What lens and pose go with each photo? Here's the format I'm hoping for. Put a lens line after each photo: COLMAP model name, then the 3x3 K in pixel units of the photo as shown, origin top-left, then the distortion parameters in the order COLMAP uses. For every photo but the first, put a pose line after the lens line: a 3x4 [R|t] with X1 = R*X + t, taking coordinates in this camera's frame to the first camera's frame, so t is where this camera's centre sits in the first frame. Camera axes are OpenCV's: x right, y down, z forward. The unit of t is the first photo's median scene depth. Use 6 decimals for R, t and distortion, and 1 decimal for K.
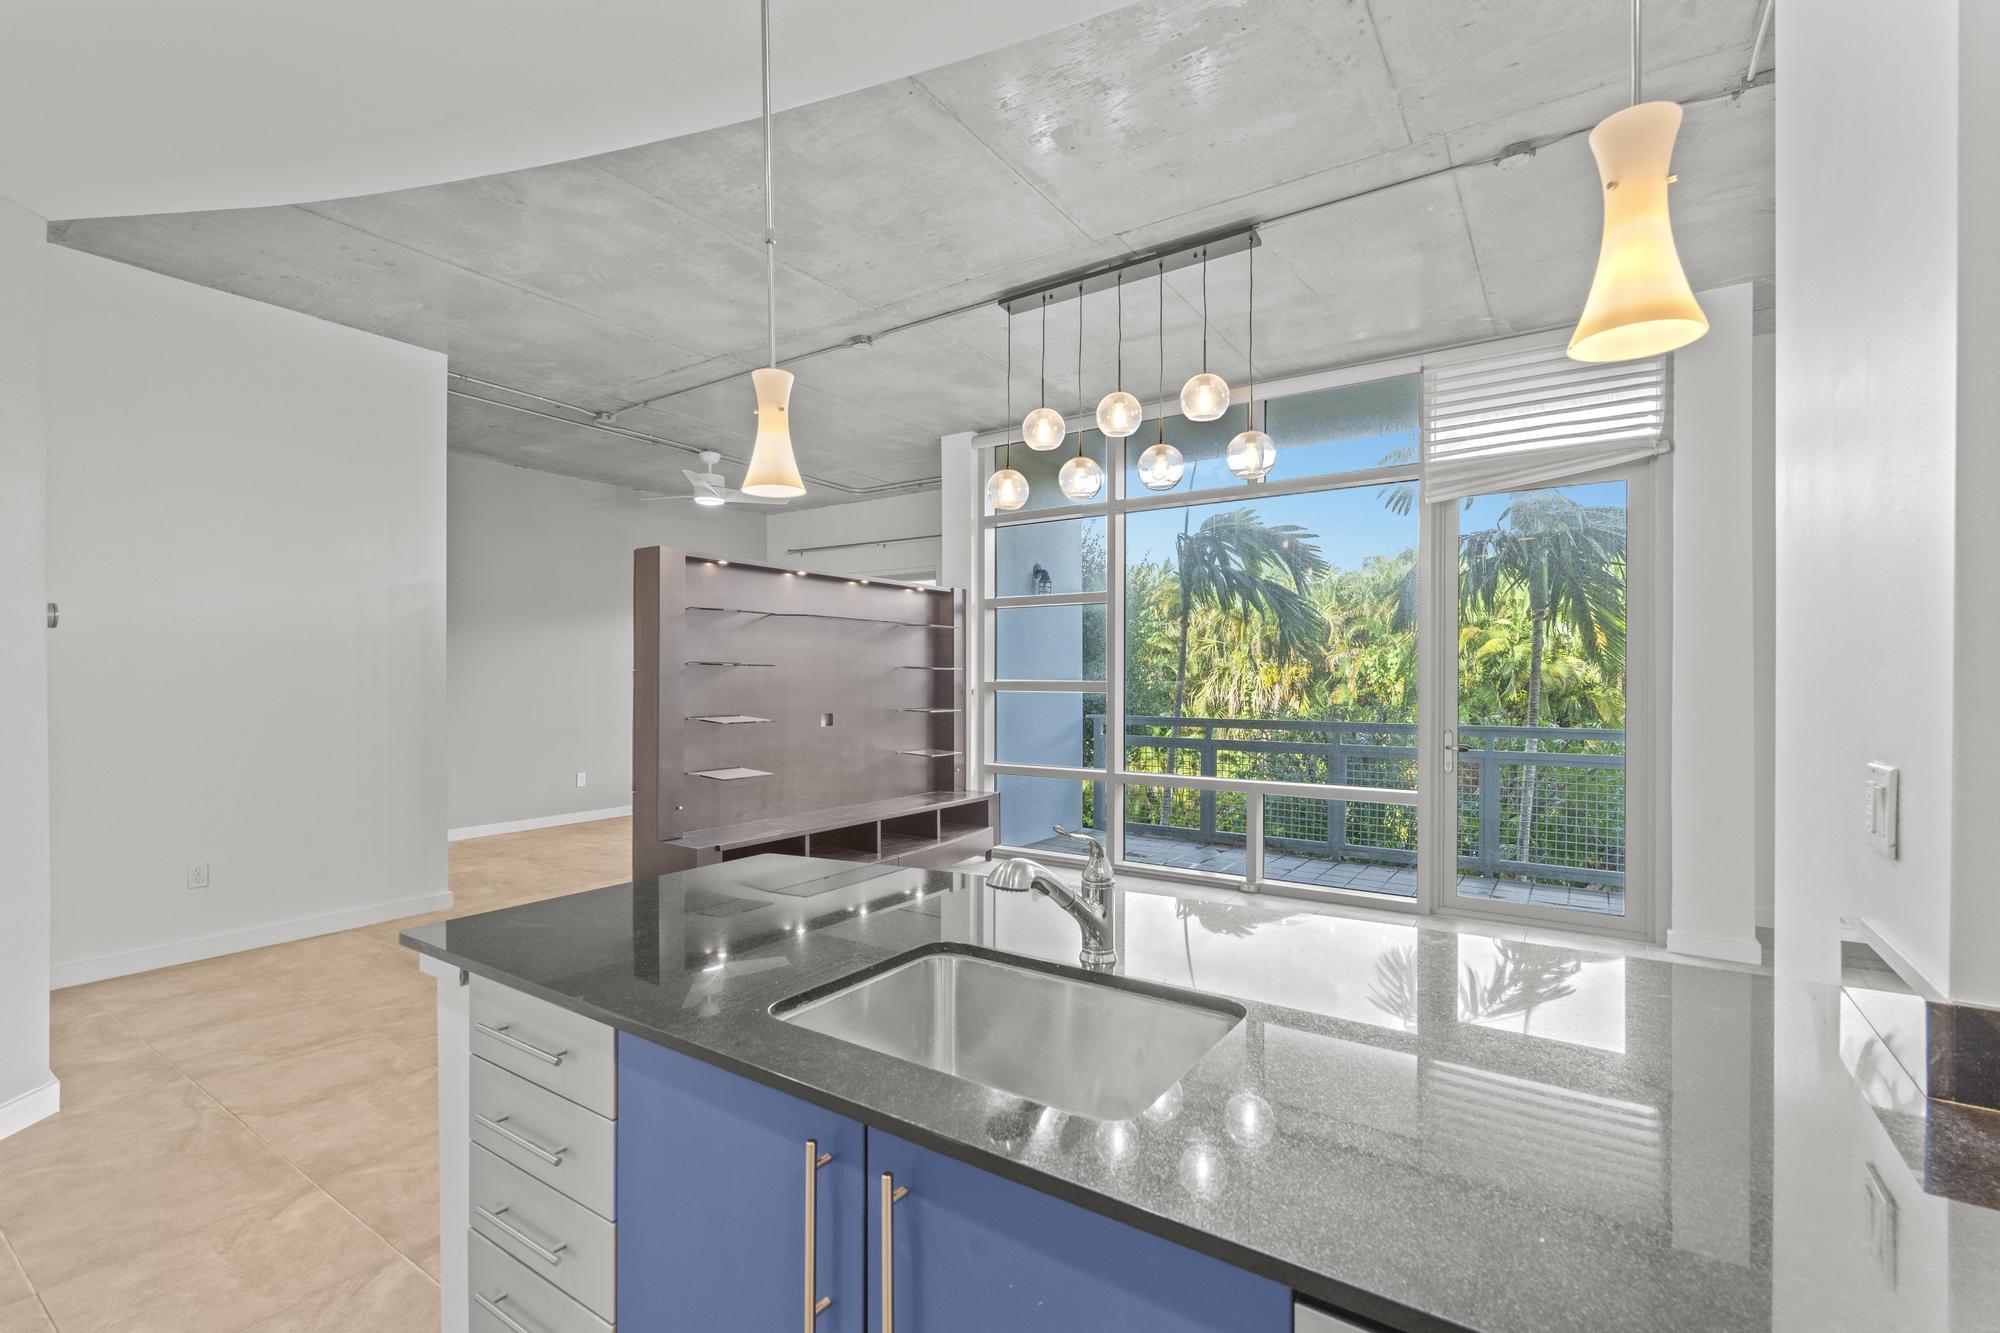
lens RADIAL K [[874.9, 0, 1003.7], [0, 874.9, 690.6], [0, 0, 1]] dist [-0.002885, -0.000596]
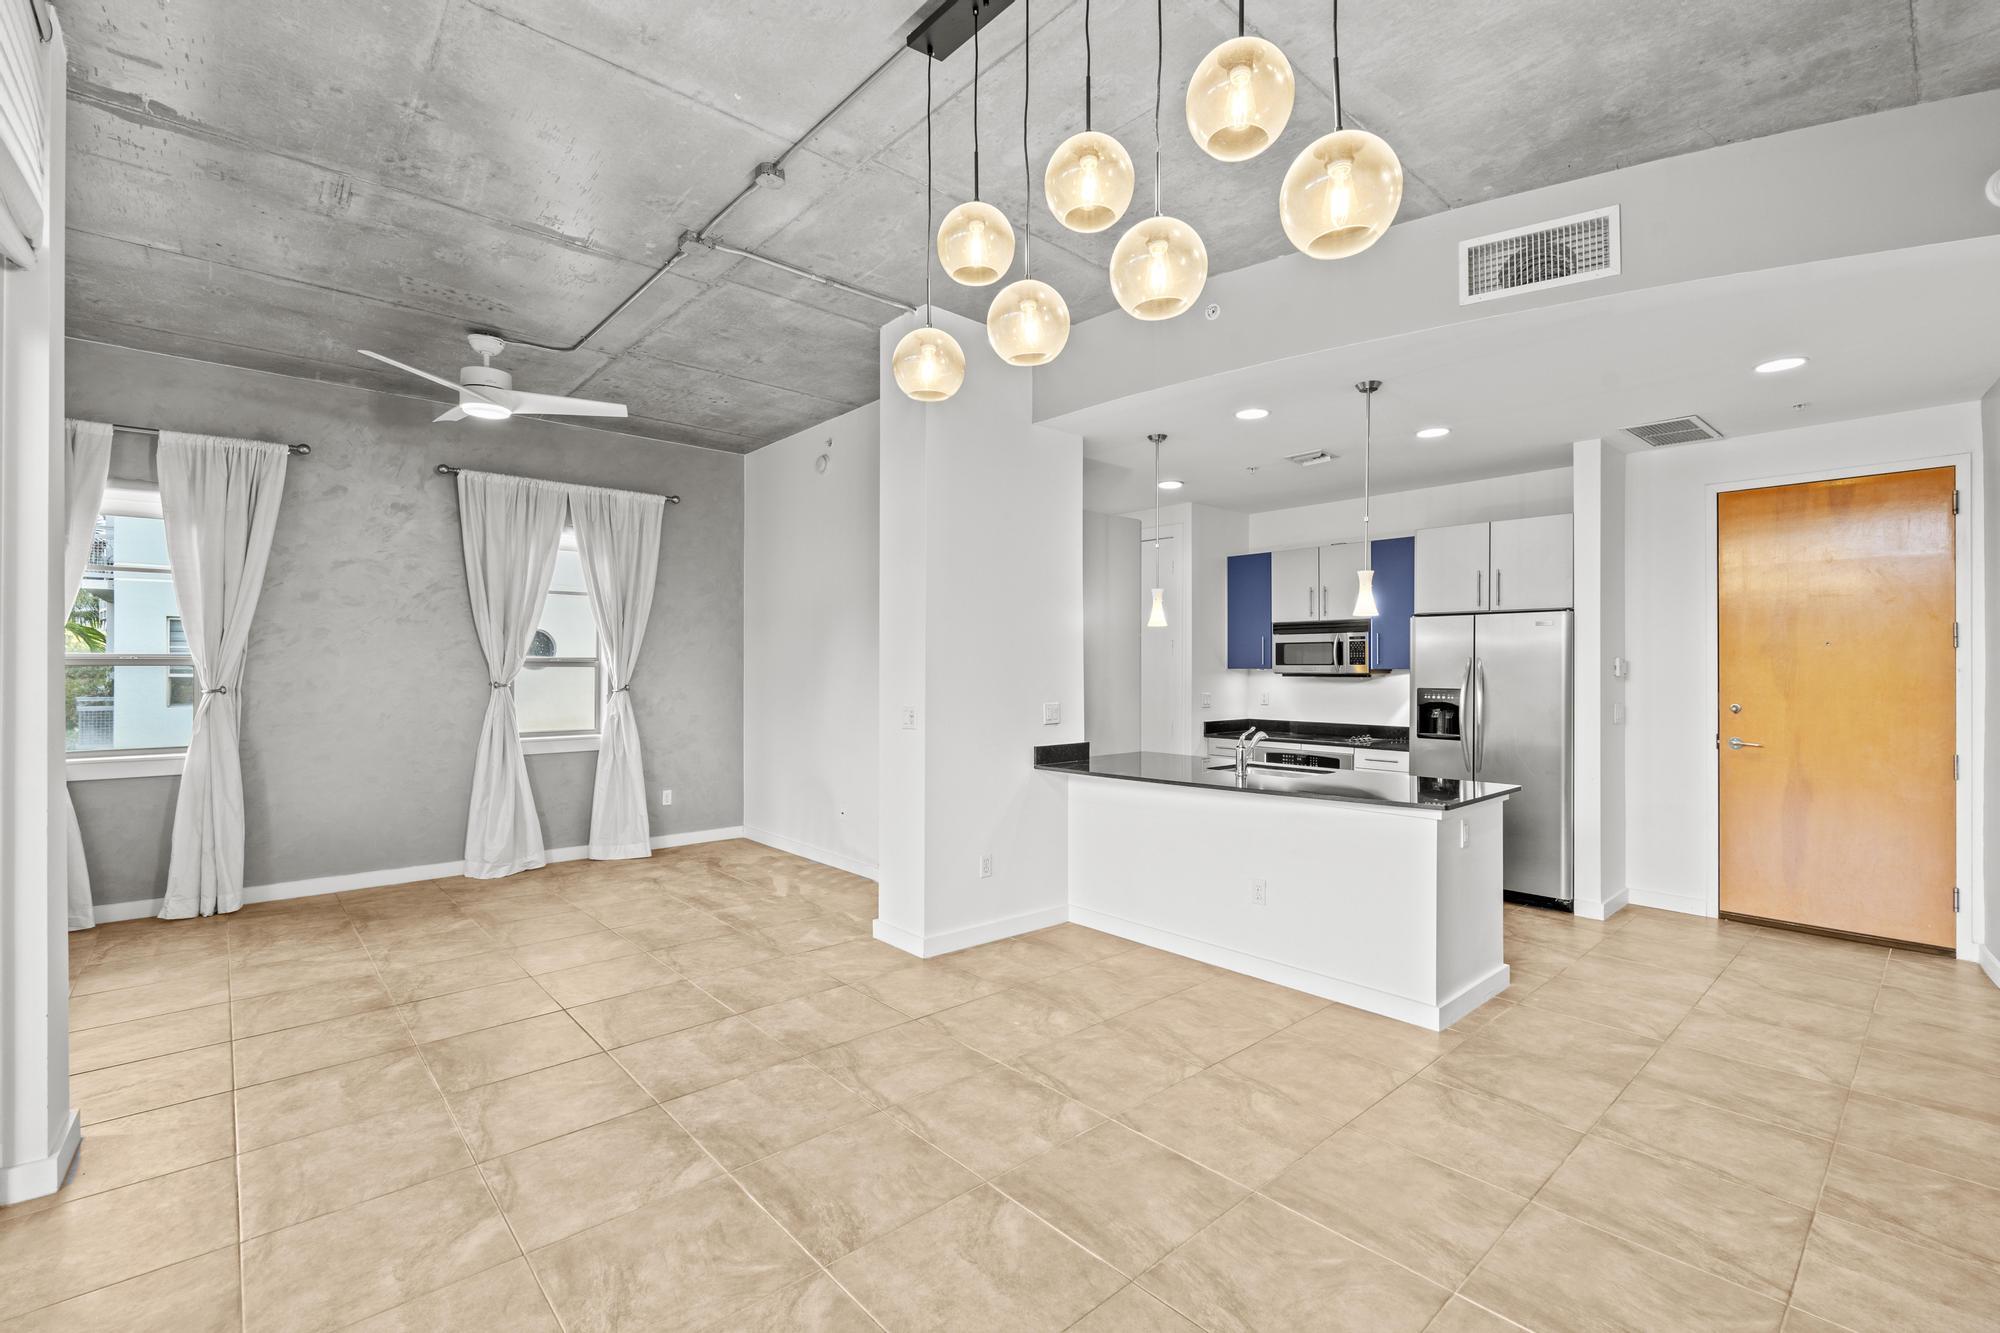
lens RADIAL K [[874.9, 0, 998.2], [0, 874.9, 665.2], [0, 0, 1]] dist [-0.002885, -0.000596]
pose [[-0.967813, -0.000877, 0.251667, 0.056549], [0.002070, 0.999932, 0.011444, -0.043317], [-0.251660, 0.011597, -0.967746, 1.550520]]
